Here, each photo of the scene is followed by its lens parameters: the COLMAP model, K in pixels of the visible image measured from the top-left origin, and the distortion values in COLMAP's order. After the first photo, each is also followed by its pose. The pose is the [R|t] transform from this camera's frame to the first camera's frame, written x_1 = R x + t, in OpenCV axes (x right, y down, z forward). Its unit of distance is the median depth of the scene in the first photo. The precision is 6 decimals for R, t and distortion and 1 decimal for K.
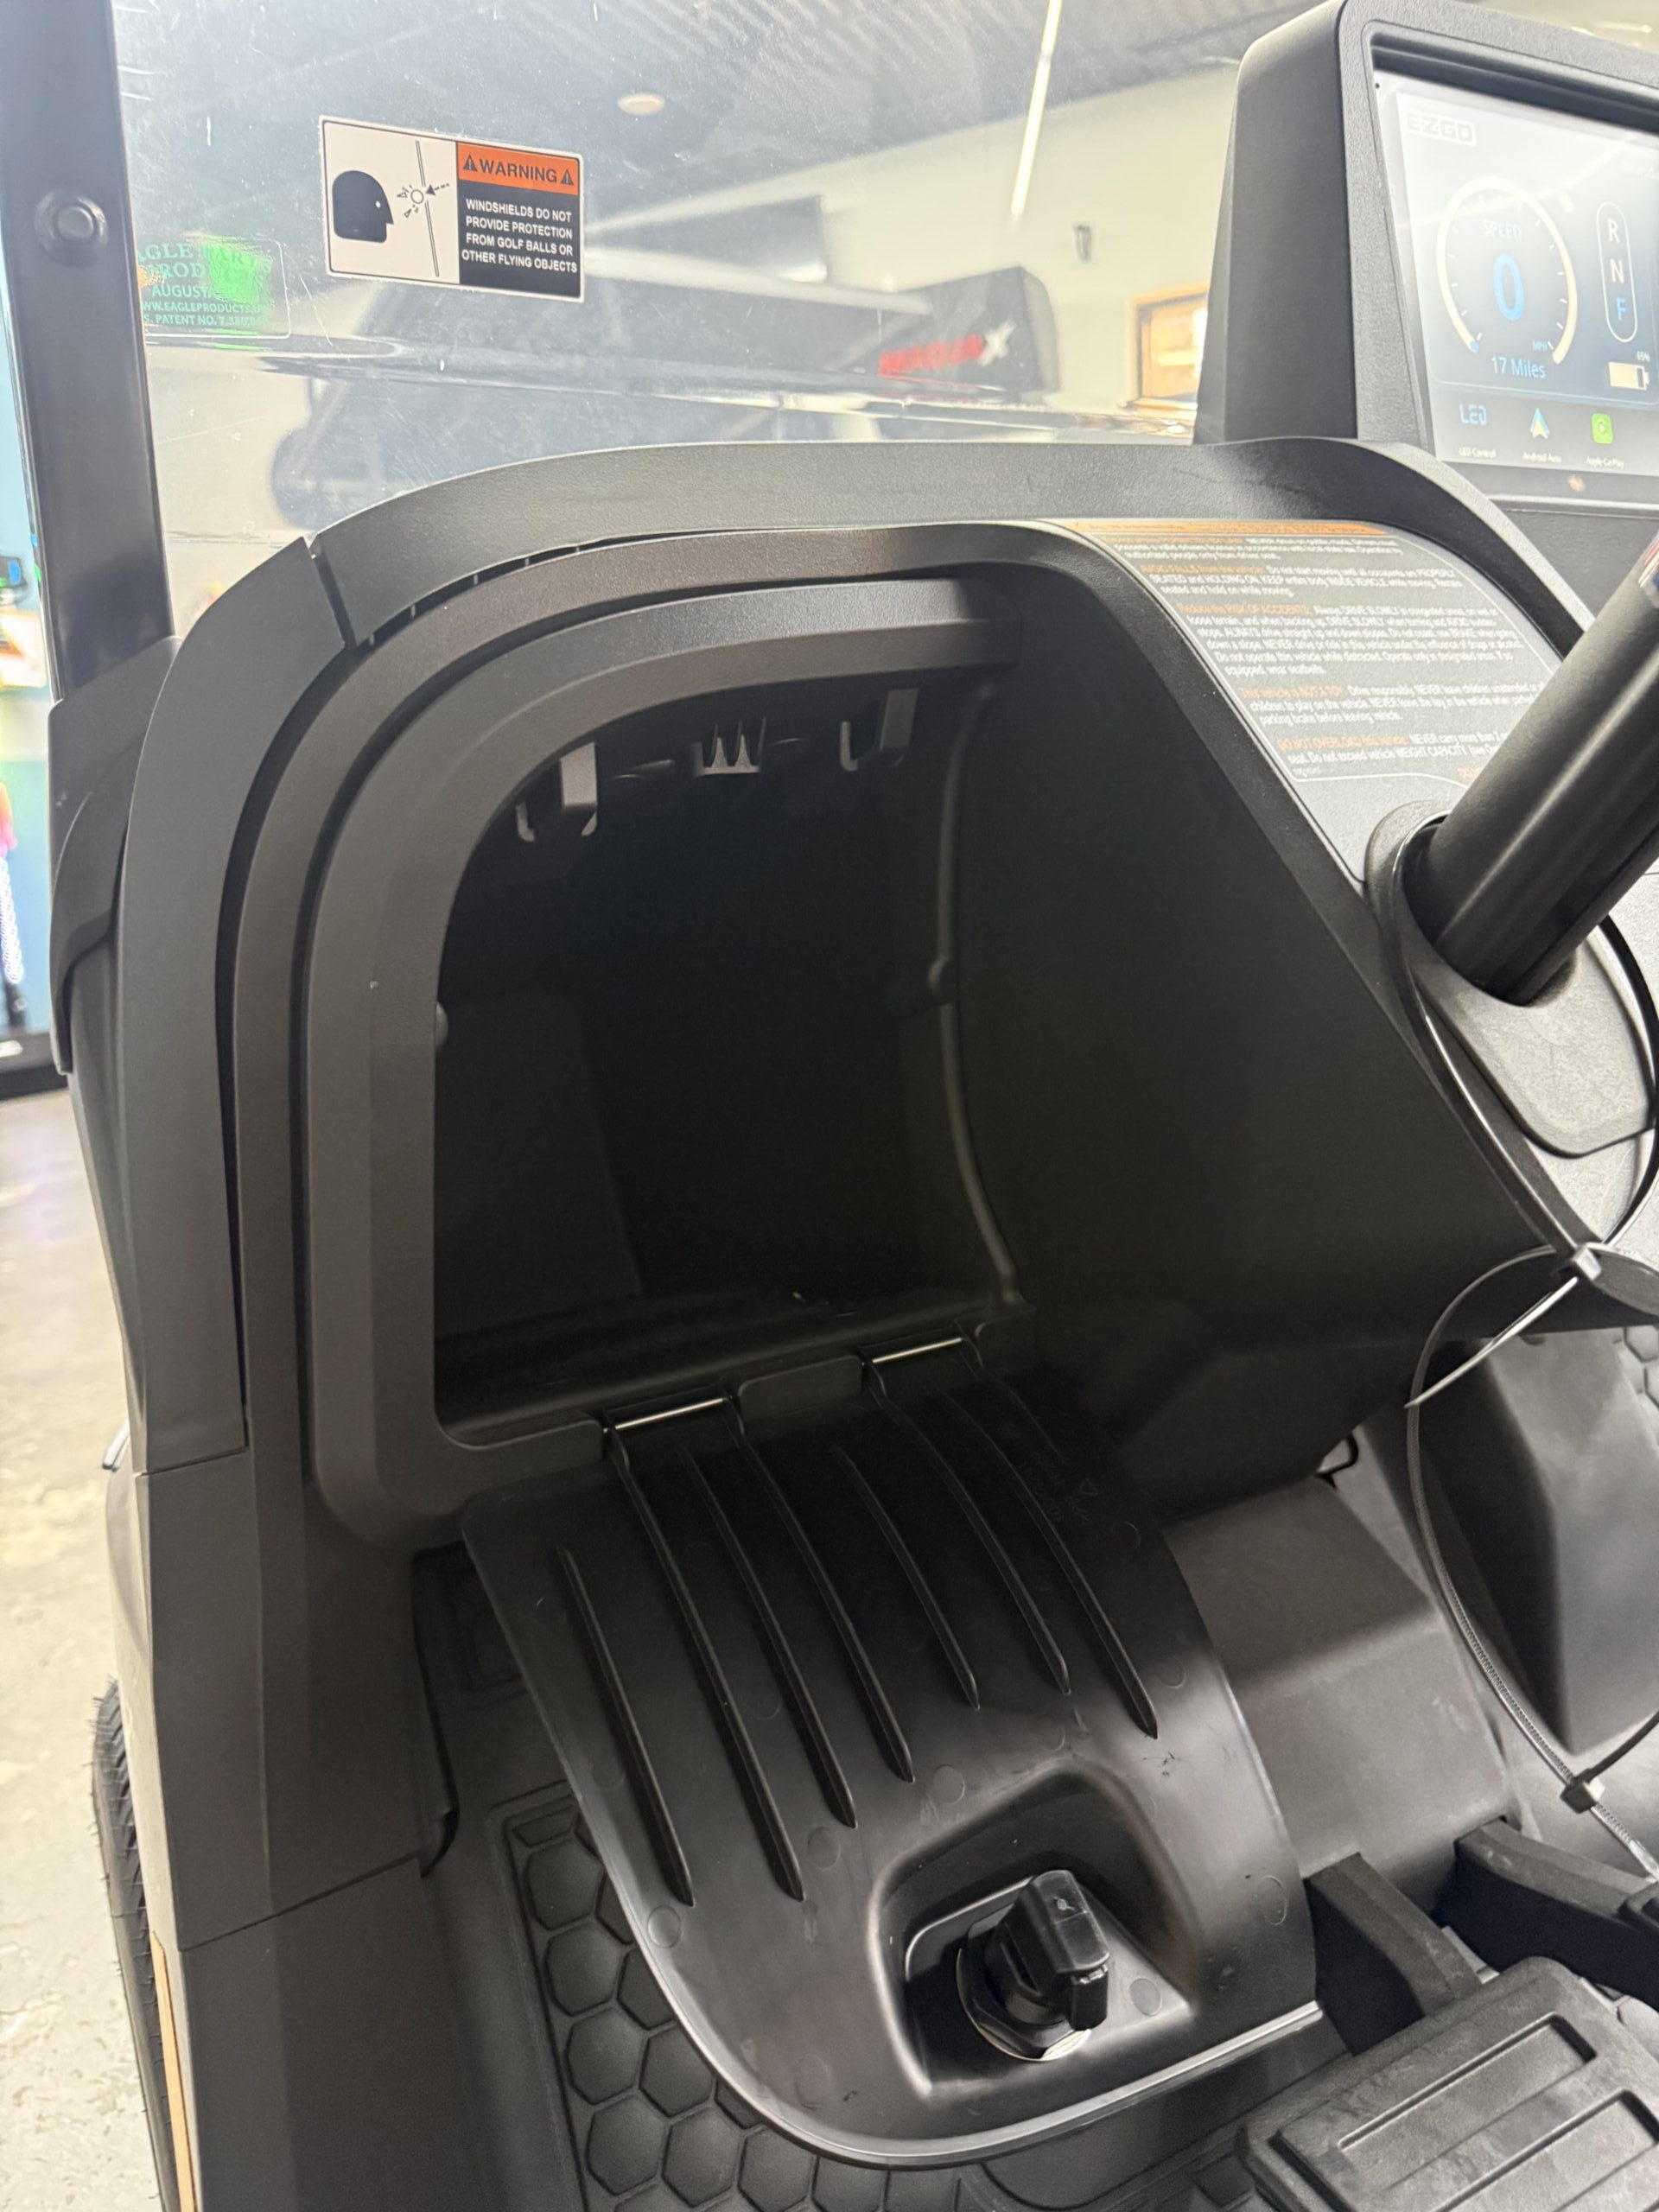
lens RADIAL K [[1565.5, 0, 807.3], [0, 1565.5, 1098.5], [0, 0, 1]] dist [0.003375, -0.019855]
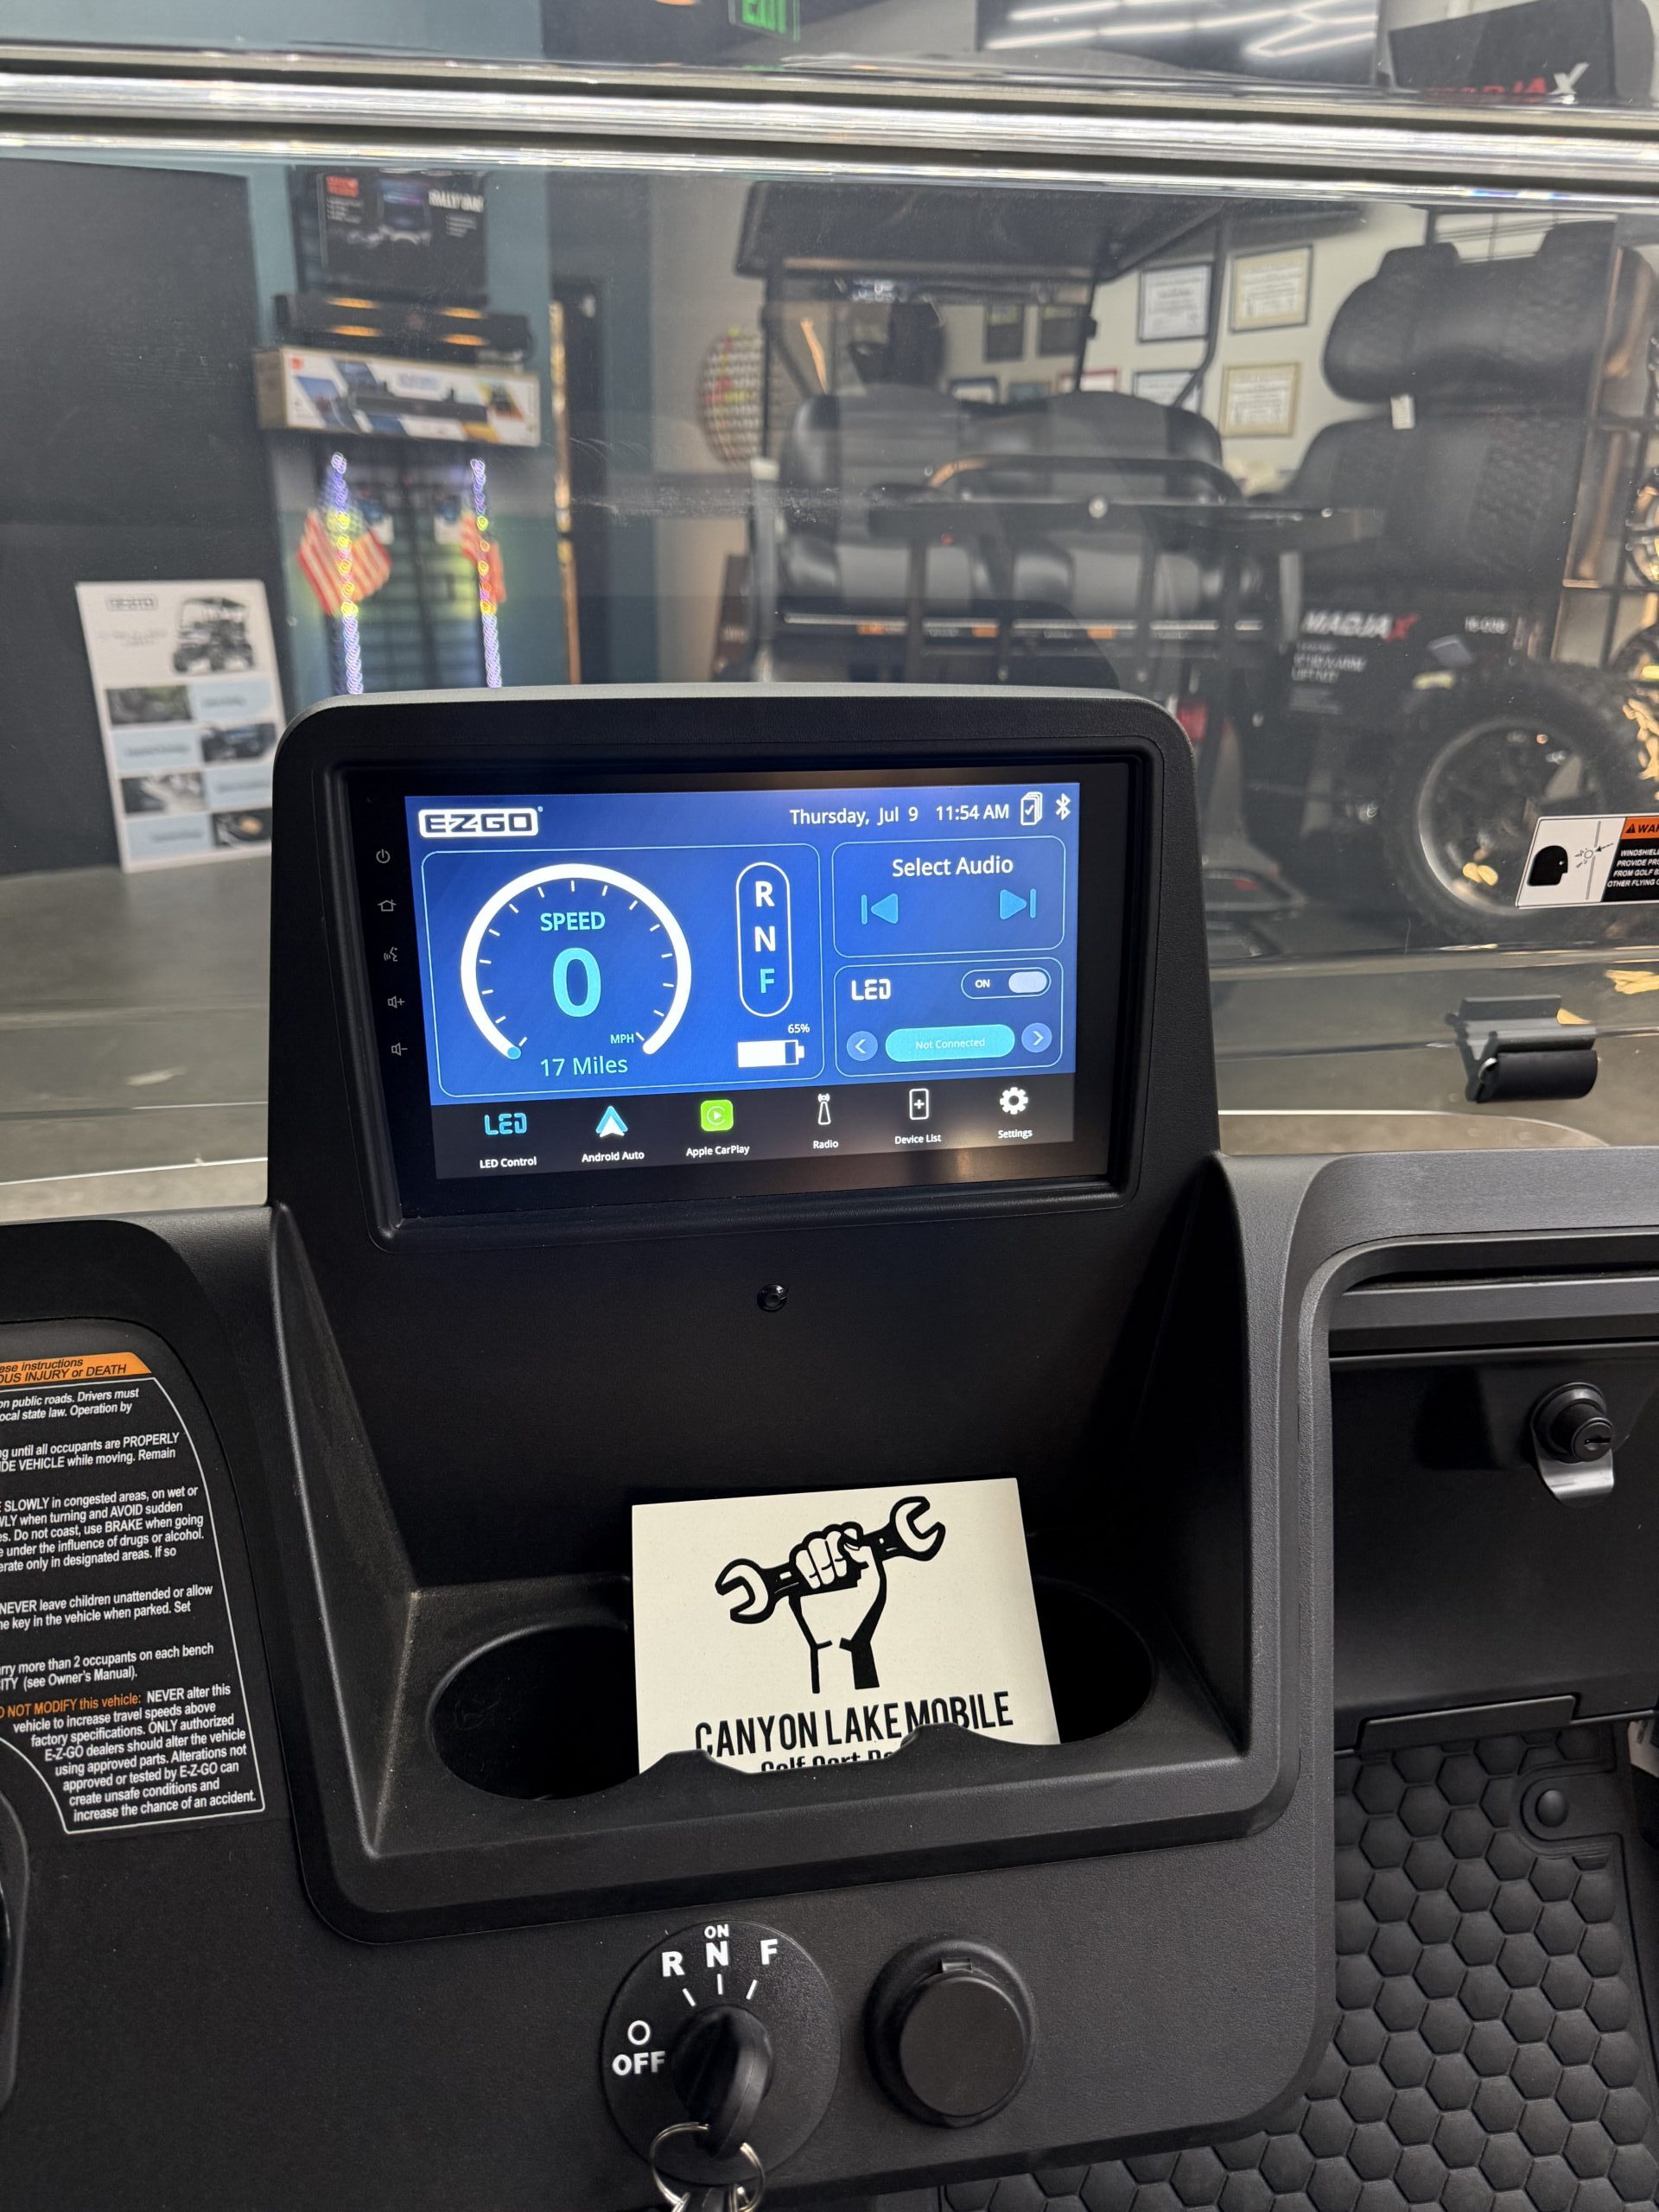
lens RADIAL K [[1546.4, 0, 824.9], [0, 1546.4, 1112.2], [0, 0, 1]] dist [0.003850, -0.023259]
pose [[0.934827, 0.178783, -0.306815, 0.884139], [-0.116368, 0.970539, 0.210980, -0.658292], [0.335495, -0.161527, 0.928091, 0.192201]]
